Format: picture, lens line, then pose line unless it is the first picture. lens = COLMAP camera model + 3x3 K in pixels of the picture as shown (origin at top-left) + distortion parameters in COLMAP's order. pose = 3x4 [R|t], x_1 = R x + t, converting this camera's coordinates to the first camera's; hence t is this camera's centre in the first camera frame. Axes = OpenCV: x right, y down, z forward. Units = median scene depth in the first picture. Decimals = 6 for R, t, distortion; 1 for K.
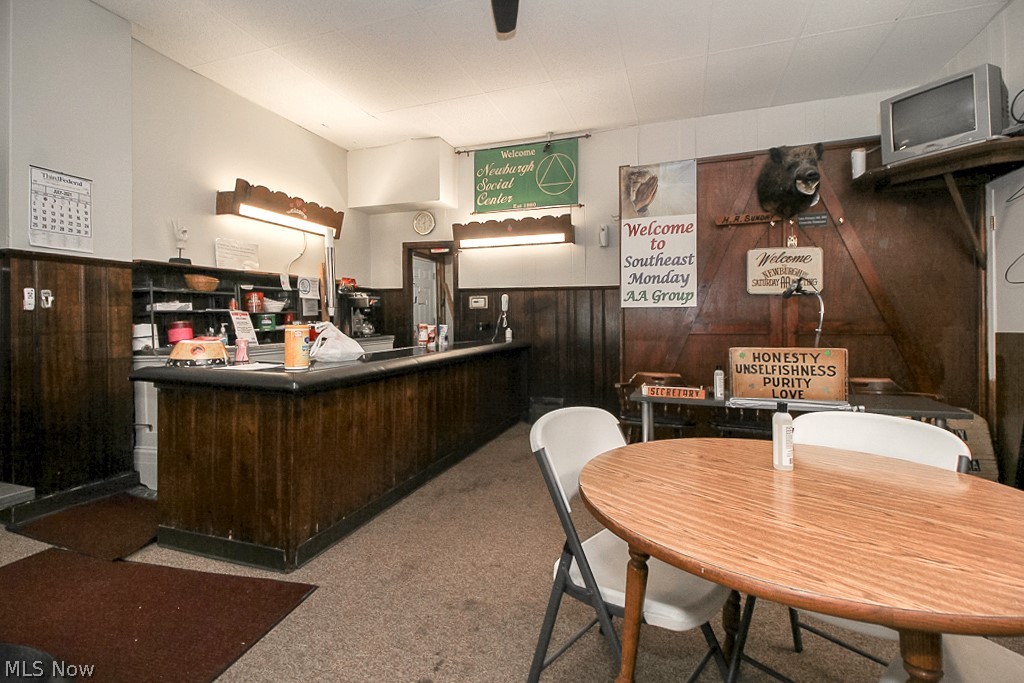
lens RADIAL K [[479.7, 0, 505.7], [0, 479.7, 322.0], [0, 0, 1]] dist [0.003764, -0.006022]
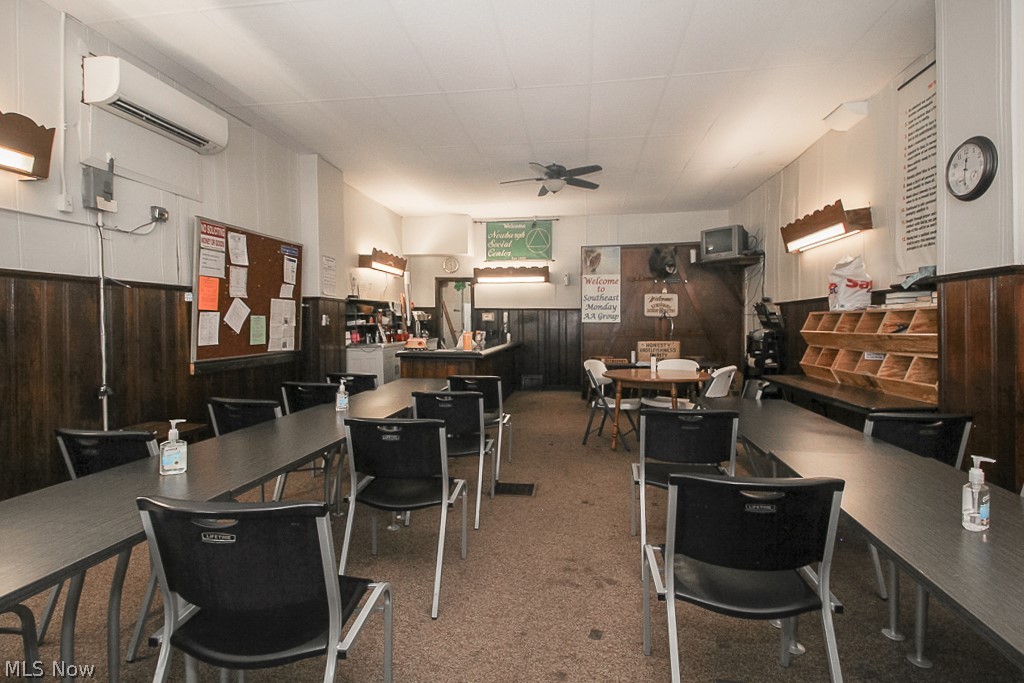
lens RADIAL K [[479.7, 0, 511.5], [0, 479.7, 332.5], [0, 0, 1]] dist [0.003764, -0.006022]
pose [[0.980637, -0.002609, 0.195819, -0.339739], [-0.000494, 0.999875, 0.015797, -0.015923], [-0.195836, -0.015588, 0.980513, -0.672673]]
